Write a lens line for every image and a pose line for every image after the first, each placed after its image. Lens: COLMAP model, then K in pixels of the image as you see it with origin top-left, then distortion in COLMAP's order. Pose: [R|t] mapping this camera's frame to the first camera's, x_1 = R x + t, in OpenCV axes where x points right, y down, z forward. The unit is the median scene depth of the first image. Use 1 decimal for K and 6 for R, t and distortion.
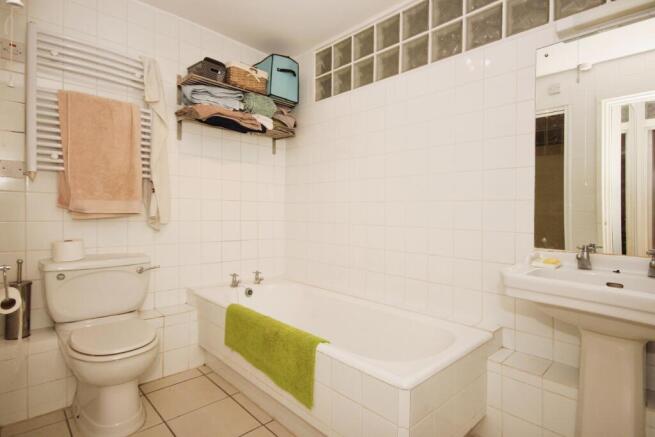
lens RADIAL K [[331.6, 0, 327.7], [0, 331.6, 209.2], [0, 0, 1]] dist [0.001809, 0.000407]
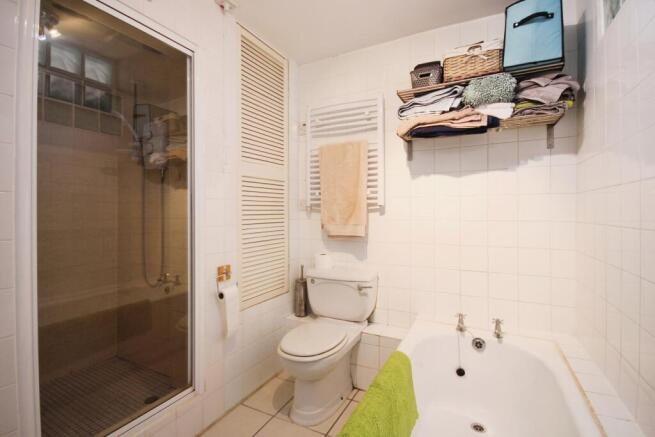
lens RADIAL K [[311.1, 0, 327.5], [0, 311.1, 218.5], [0, 0, 1]] dist [-0.017867, -0.000175]
pose [[0.318477, -0.007547, -0.947900, 0.330464], [0.011952, 0.999921, -0.003946, -0.037717], [0.947855, -0.010072, 0.318542, 0.467906]]
